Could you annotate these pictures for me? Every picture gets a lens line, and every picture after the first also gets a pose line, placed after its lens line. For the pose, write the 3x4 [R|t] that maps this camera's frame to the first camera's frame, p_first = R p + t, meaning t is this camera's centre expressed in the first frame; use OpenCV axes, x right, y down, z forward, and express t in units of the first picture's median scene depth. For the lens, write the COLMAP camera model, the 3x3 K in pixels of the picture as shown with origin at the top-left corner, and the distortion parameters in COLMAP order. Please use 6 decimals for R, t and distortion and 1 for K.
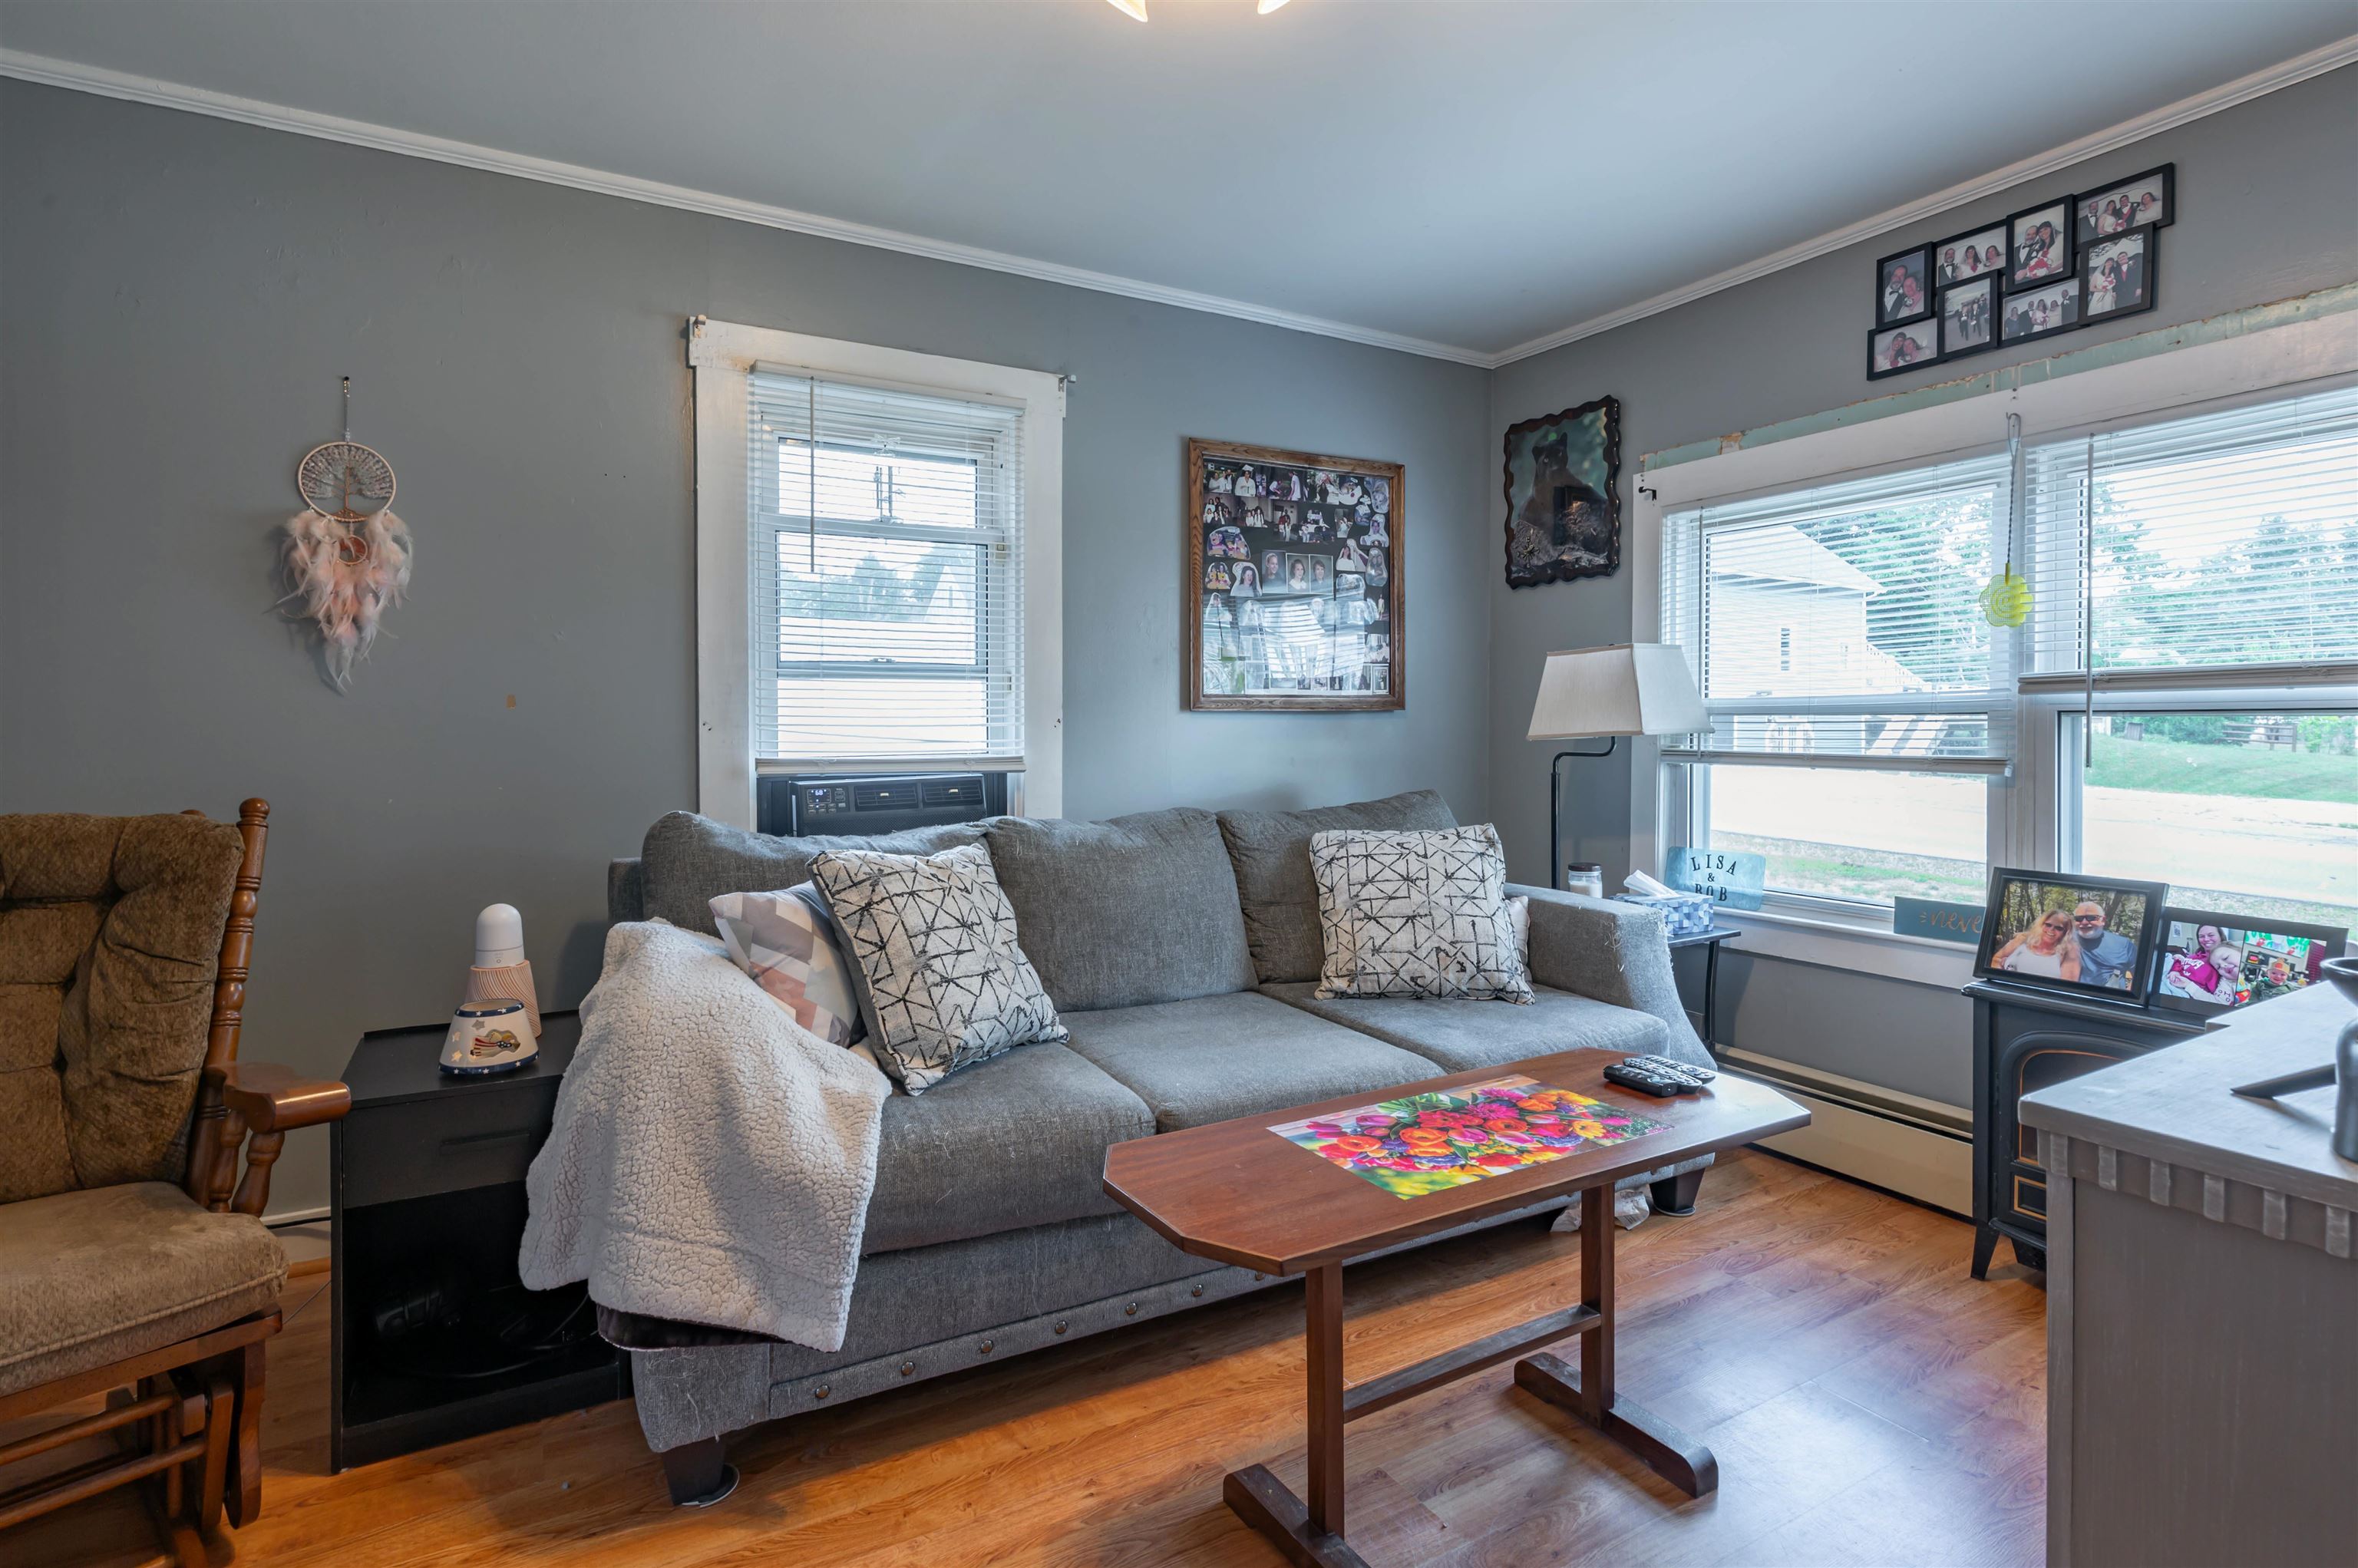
lens RADIAL K [[1175.5, 0, 1146.9], [0, 1175.5, 731.5], [0, 0, 1]] dist [-0.003675, 0.000679]
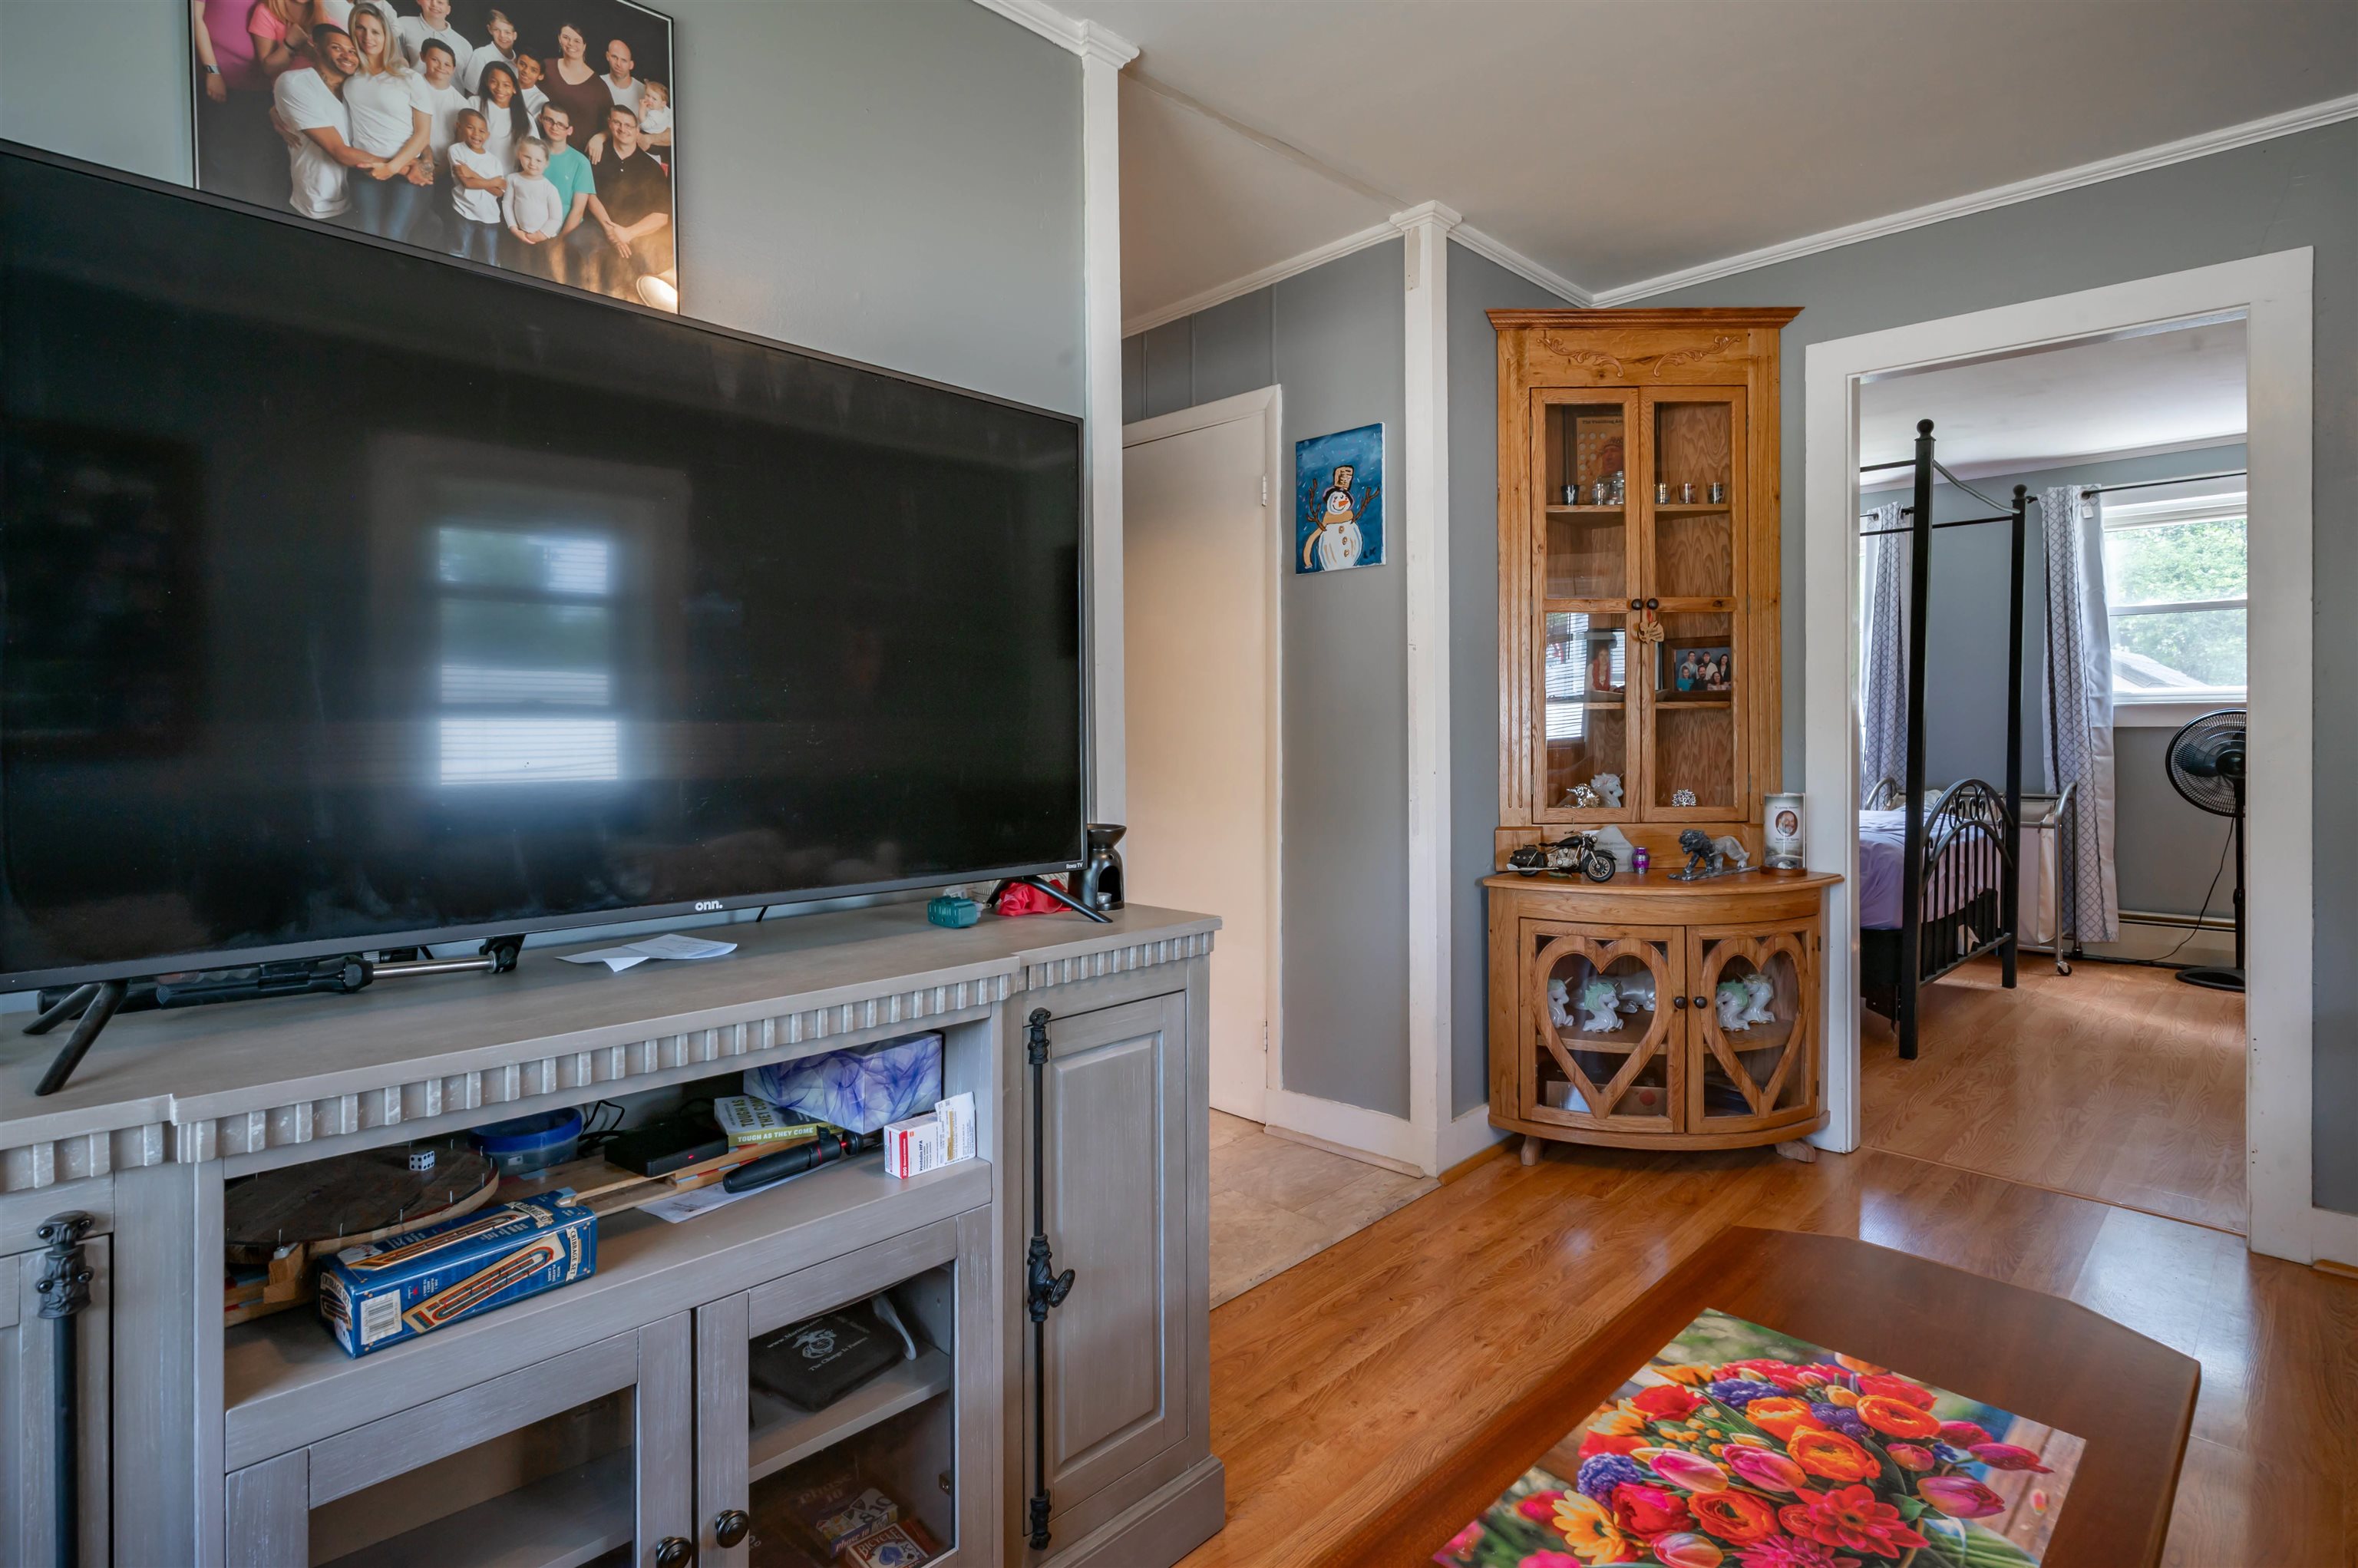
lens RADIAL K [[1175.5, 0, 1171.1], [0, 1175.5, 731.2], [0, 0, 1]] dist [-0.003675, 0.000679]
pose [[-0.959460, 0.012943, -0.281547, 0.682654], [0.009462, 0.999861, 0.013721, -0.016167], [0.281686, 0.010501, -0.959449, 1.422199]]
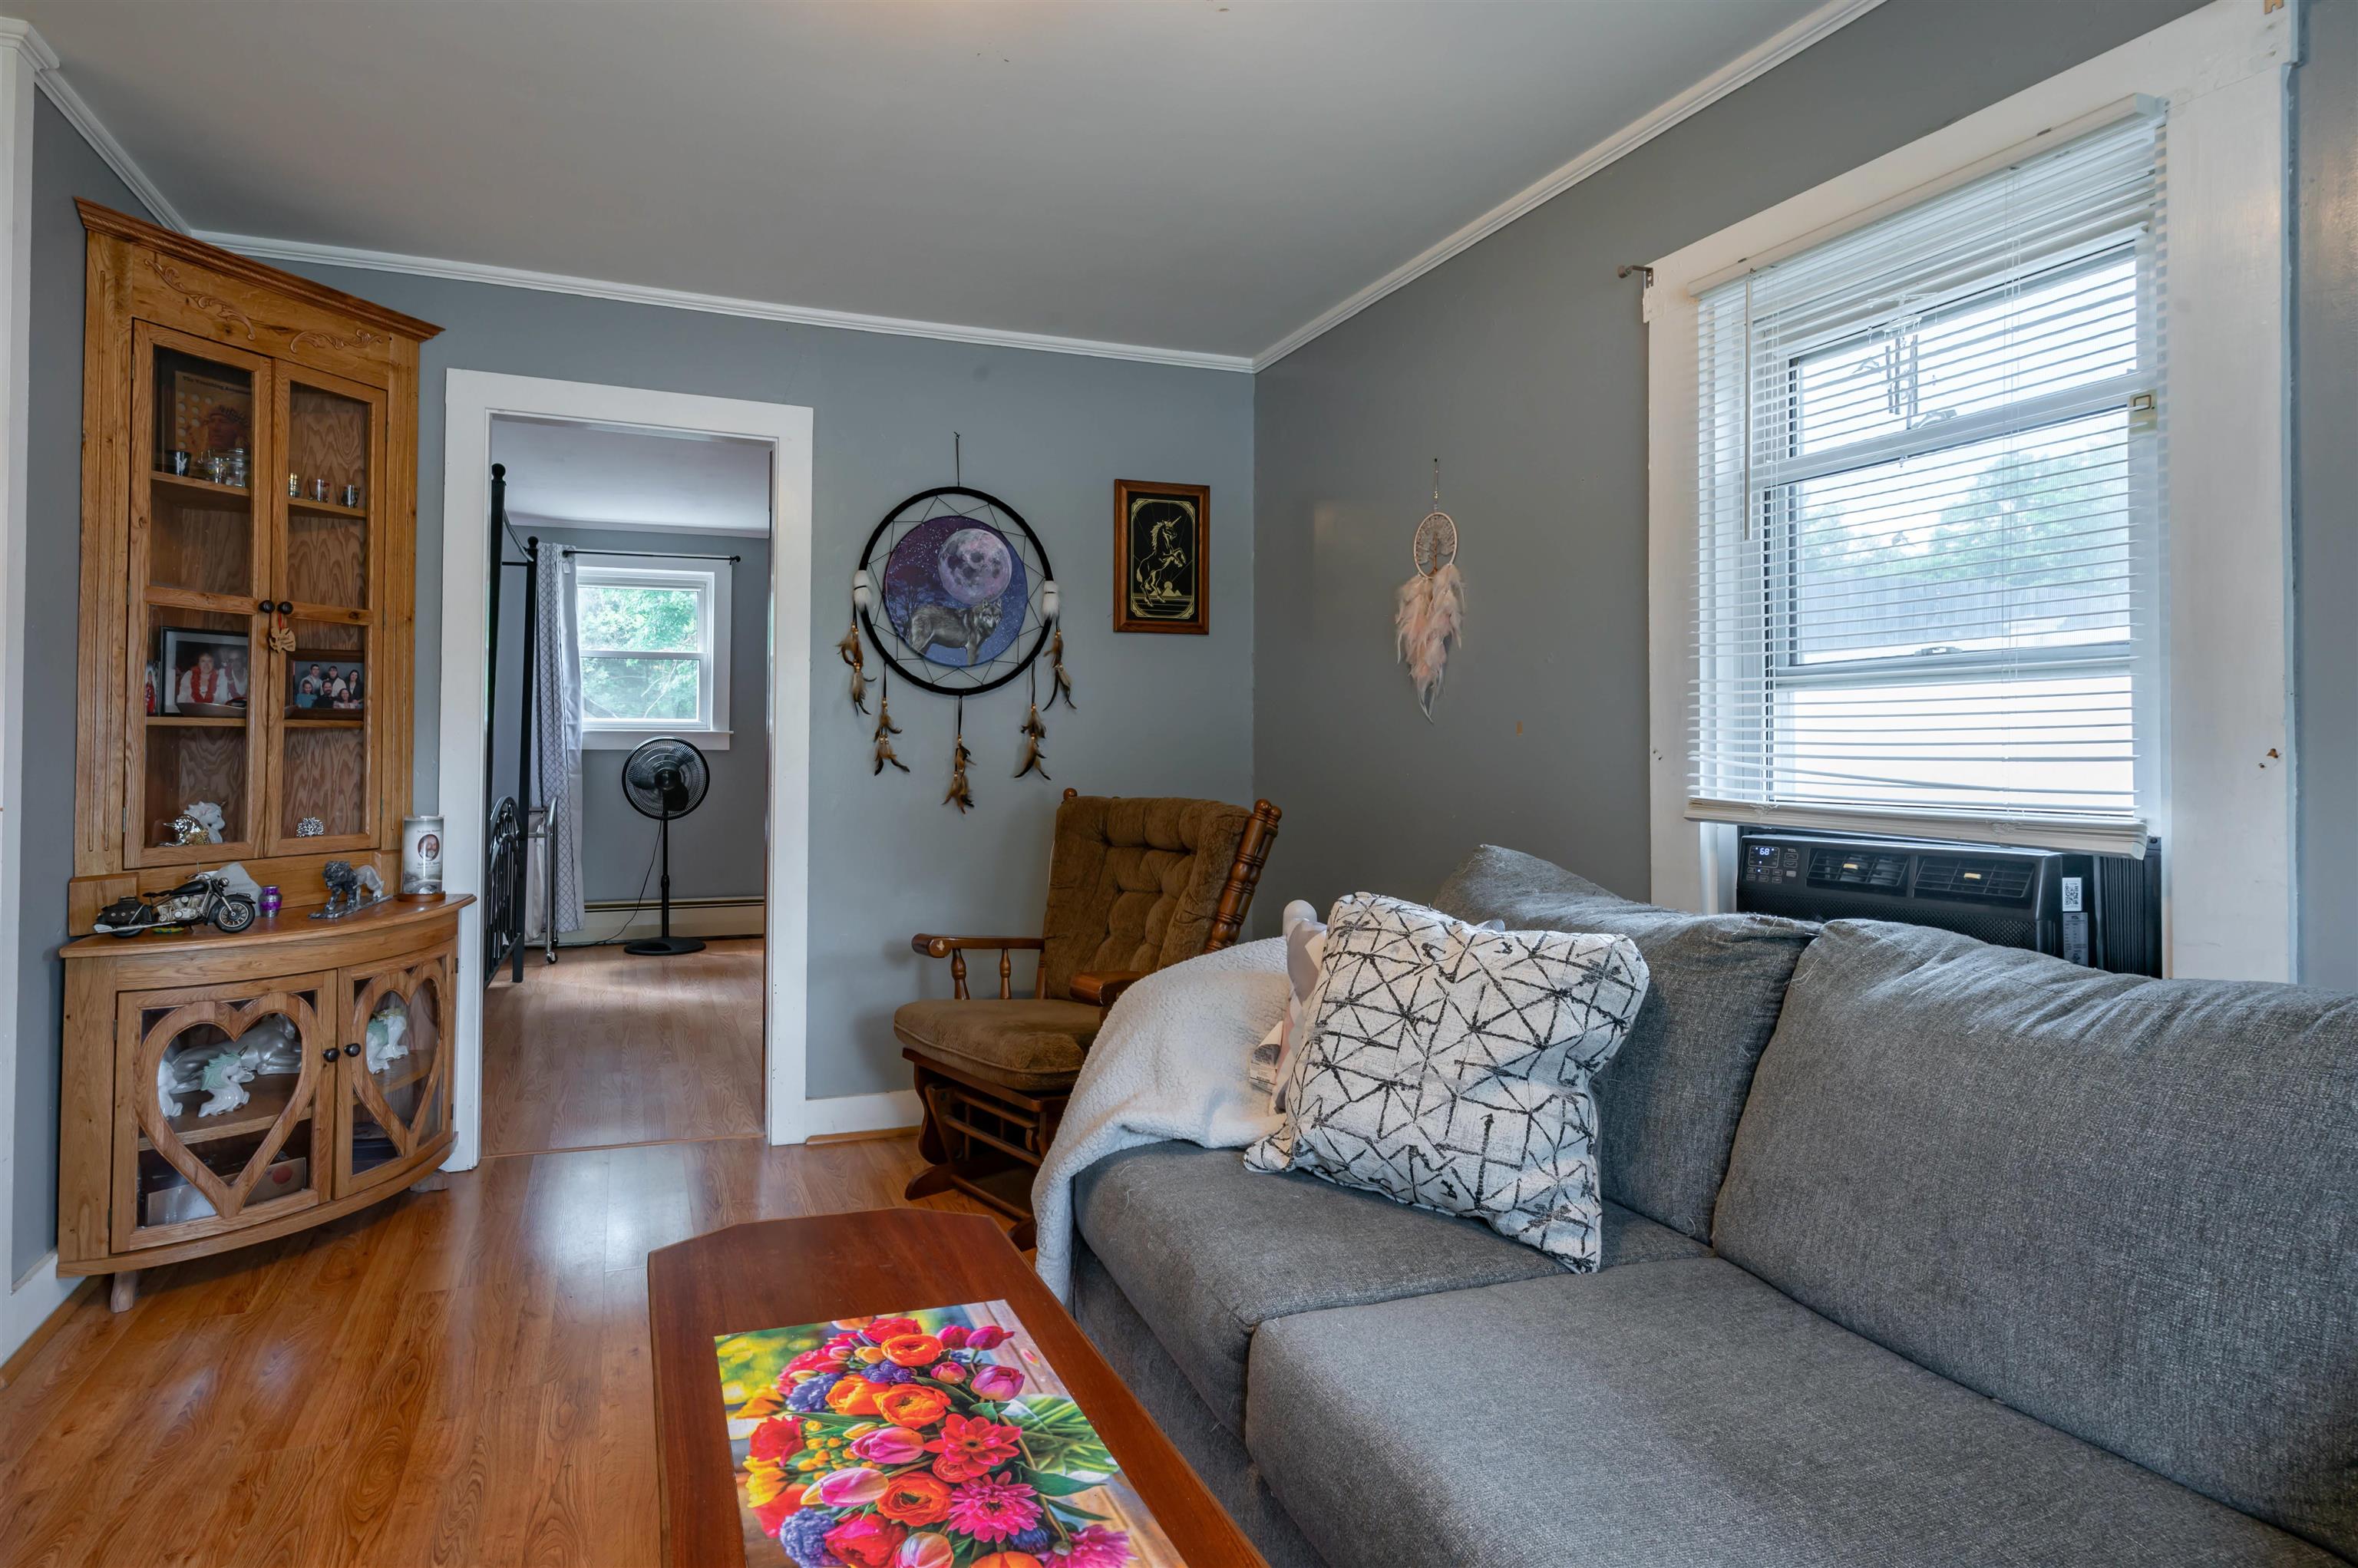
lens RADIAL K [[1175.5, 0, 999.0], [0, 1175.5, 725.5], [0, 0, 1]] dist [-0.003675, 0.000679]
pose [[-0.190703, -0.012623, -0.981567, 0.836920], [-0.012831, 0.999864, -0.010365, -0.016623], [0.981564, 0.010618, -0.190839, 1.140668]]
